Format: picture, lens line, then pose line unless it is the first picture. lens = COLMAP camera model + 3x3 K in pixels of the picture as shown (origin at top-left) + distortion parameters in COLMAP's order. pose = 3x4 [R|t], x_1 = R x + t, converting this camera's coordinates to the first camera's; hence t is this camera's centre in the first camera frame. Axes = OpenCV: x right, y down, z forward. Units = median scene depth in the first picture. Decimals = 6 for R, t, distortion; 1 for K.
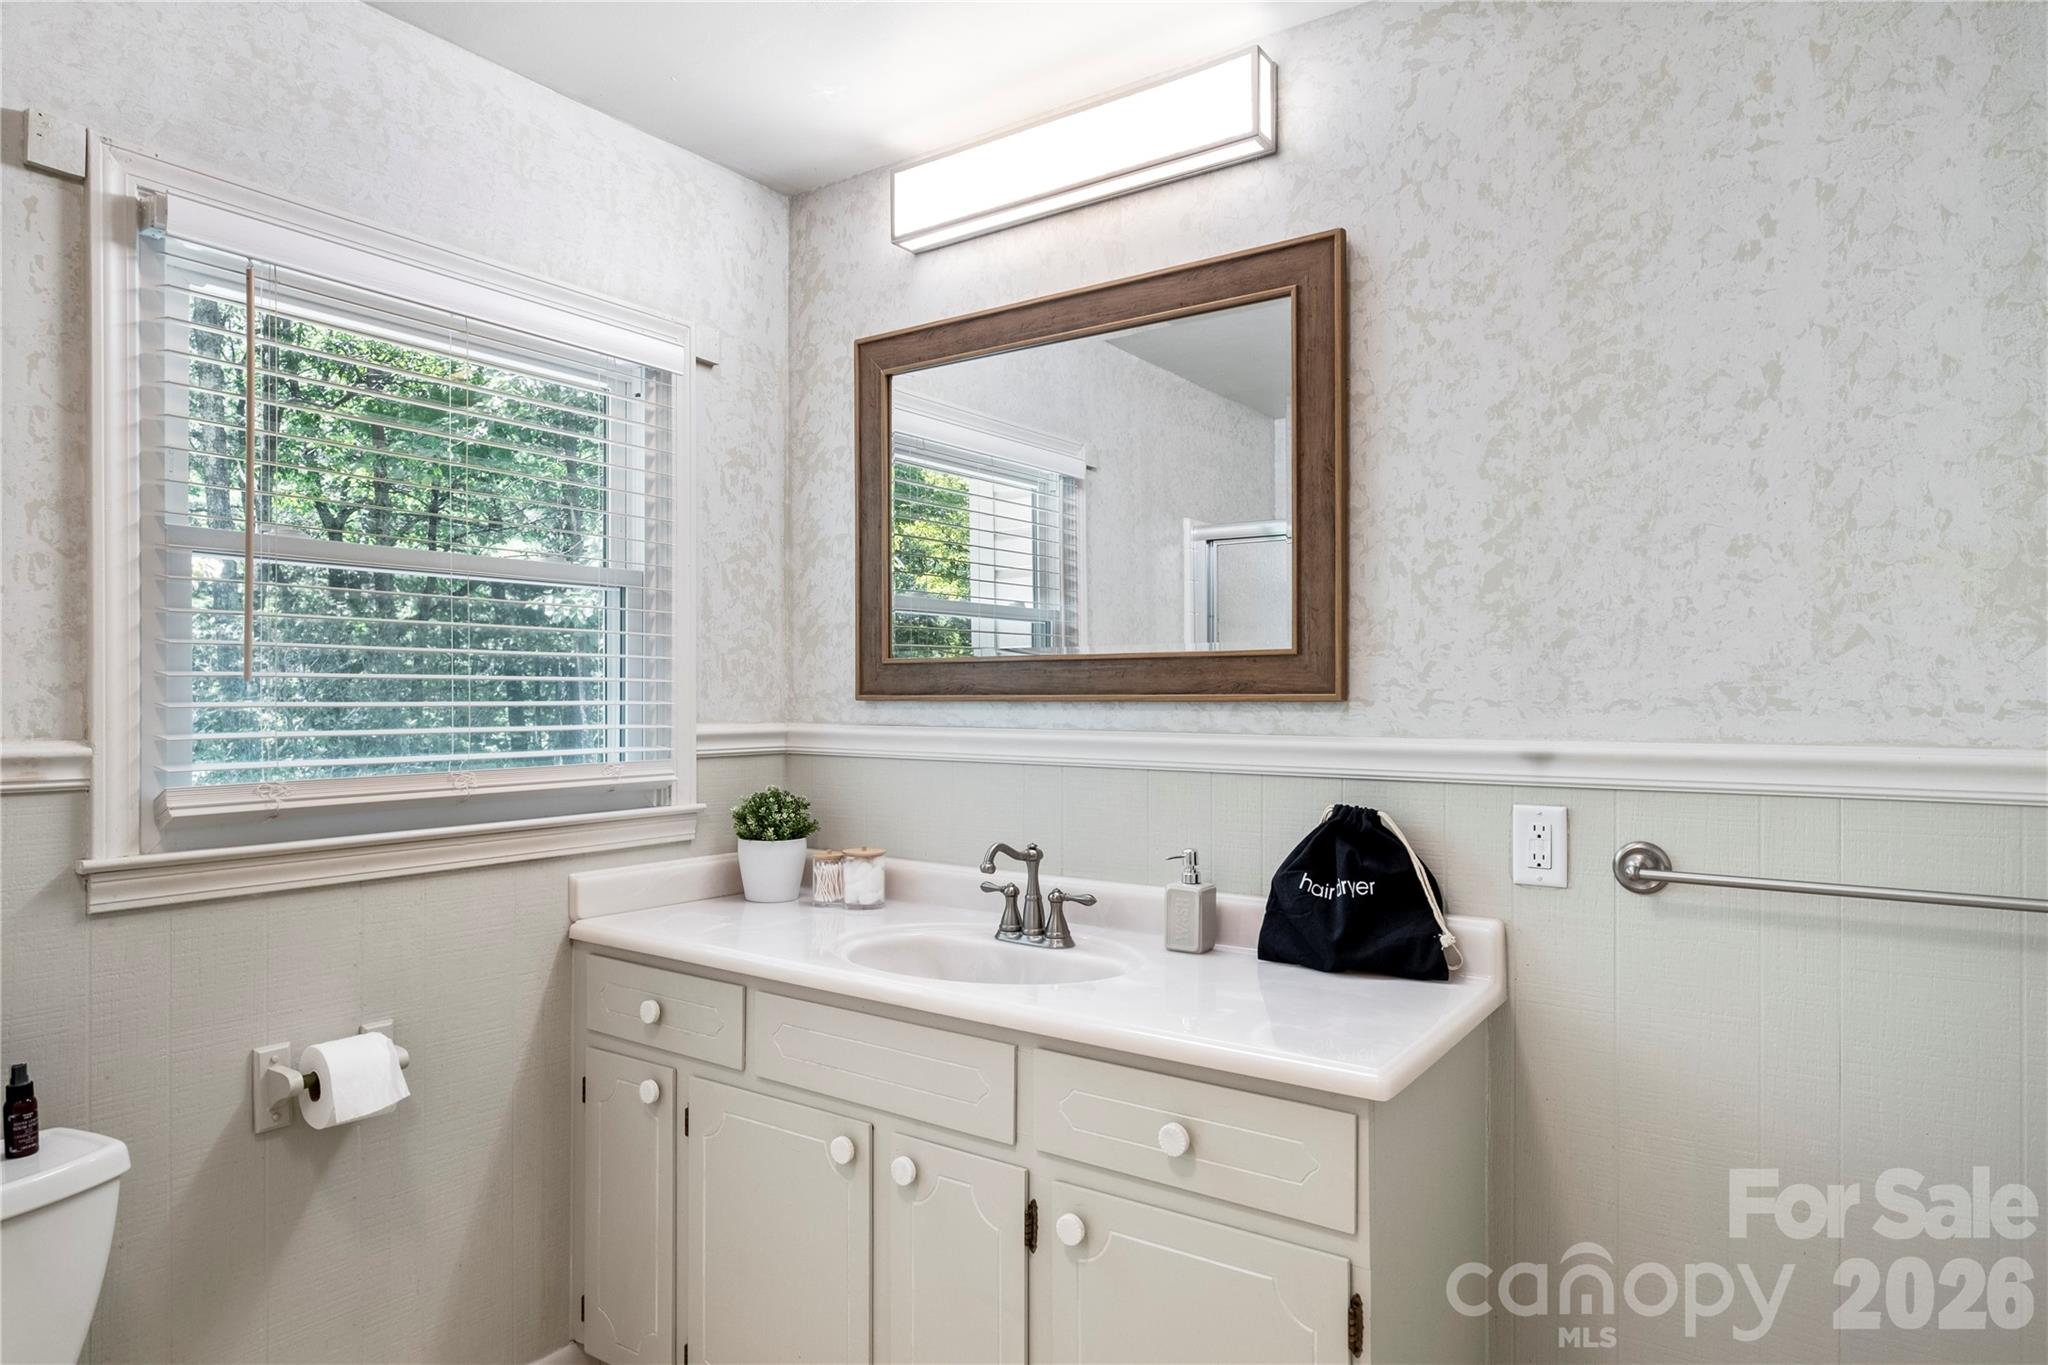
lens RADIAL K [[1185.5, 0, 1022.8], [0, 1185.5, 680.3], [0, 0, 1]] dist [-0.003060, -0.000487]
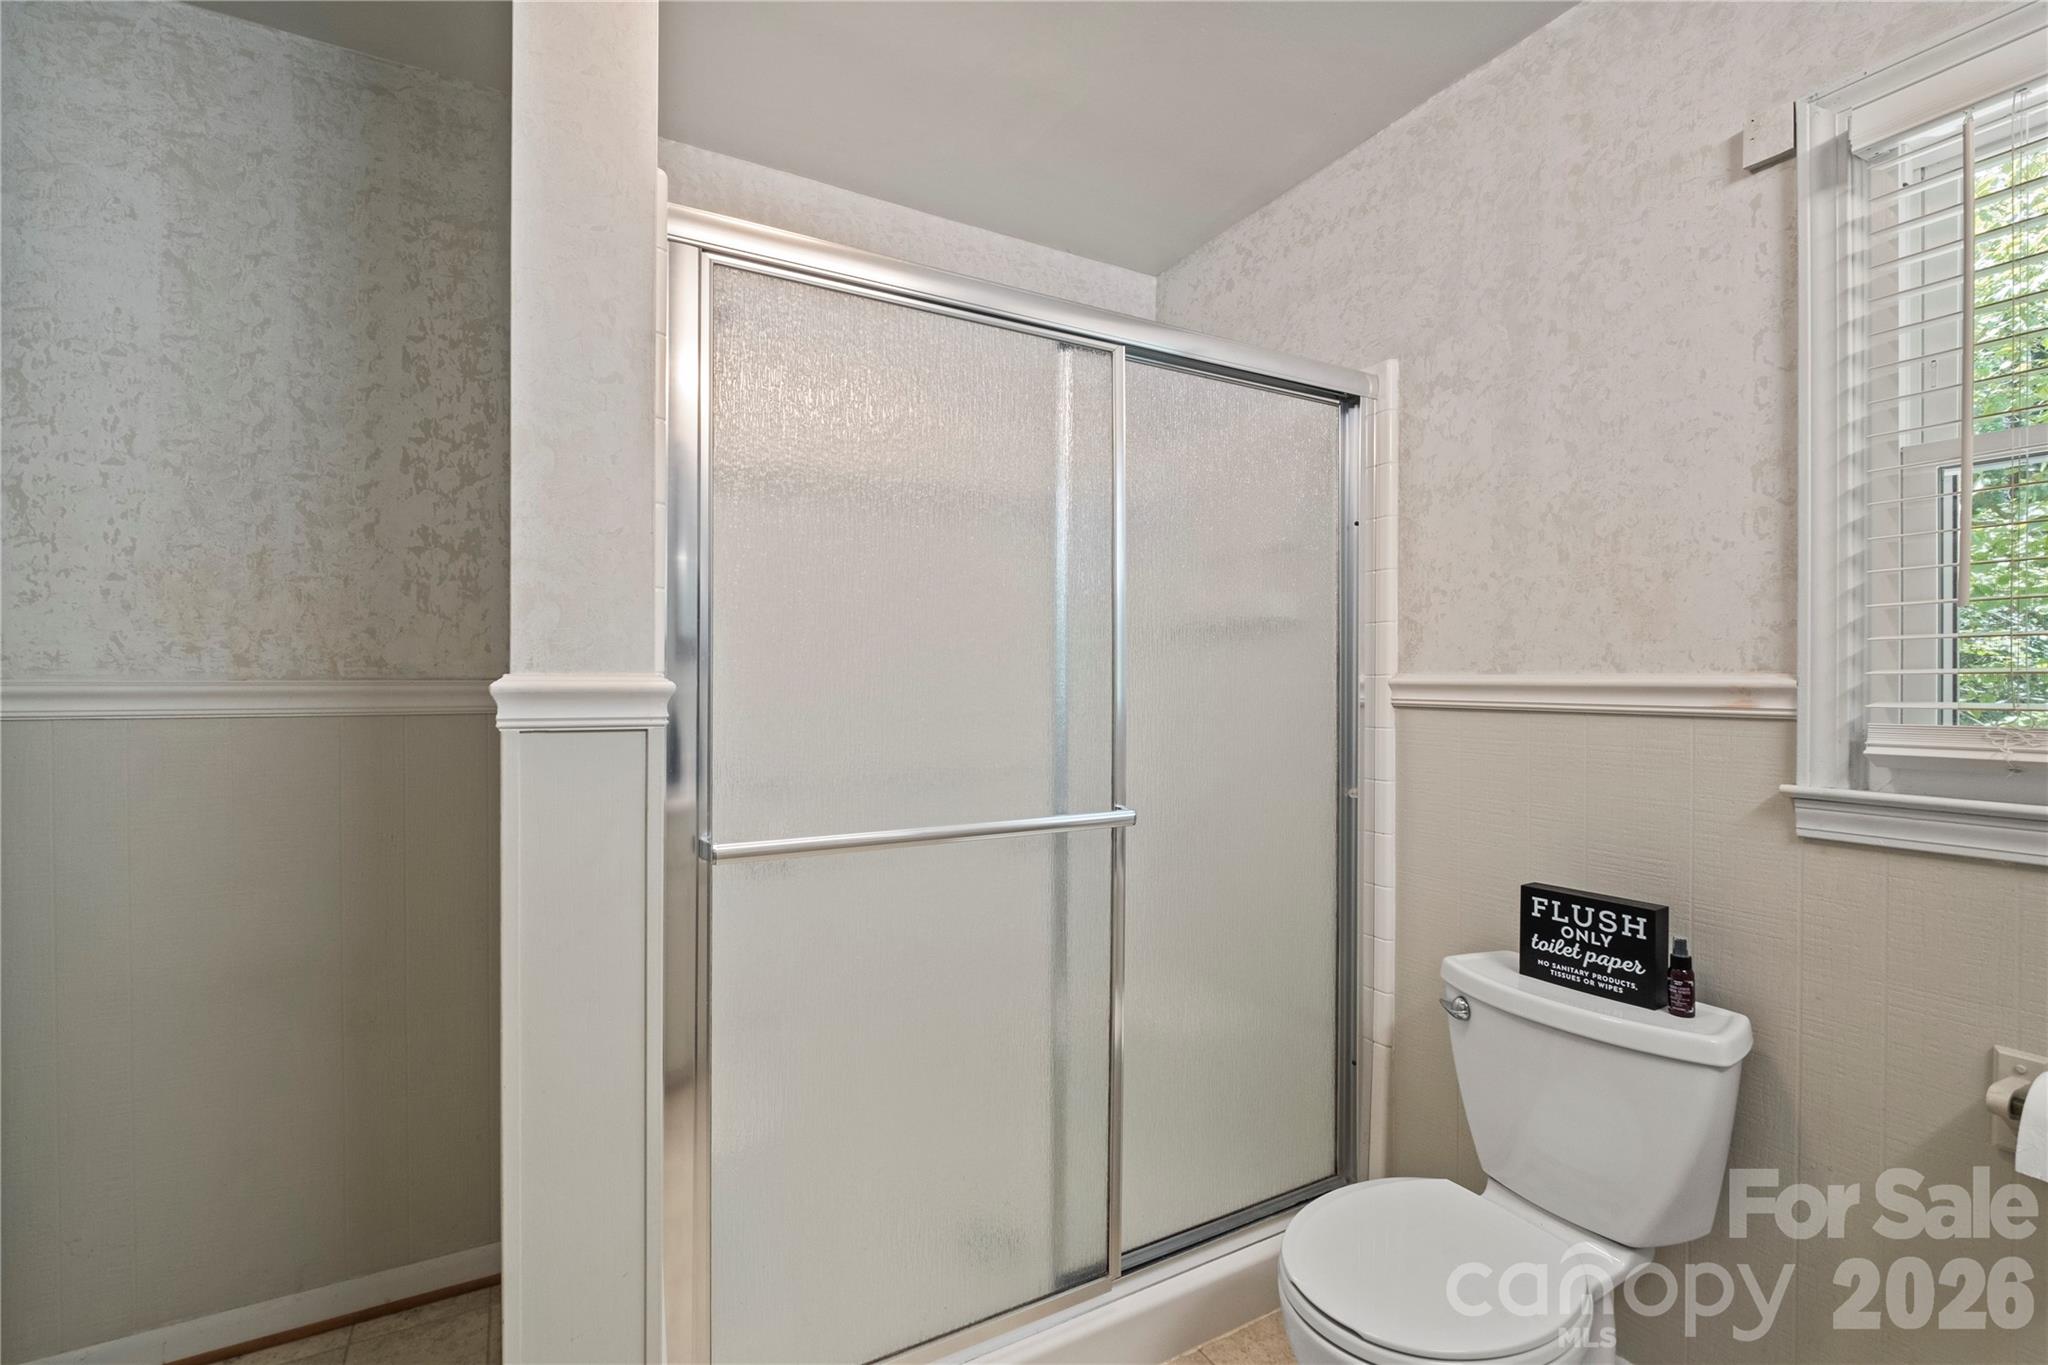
lens RADIAL K [[903.3, 0, 1018.8], [0, 903.3, 693.6], [0, 0, 1]] dist [0.006080, -0.006304]
pose [[-0.420287, 0.003730, -0.907384, 0.247691], [0.001606, 0.999993, 0.003366, 0.066005], [0.907390, -0.000042, -0.420290, 0.714007]]
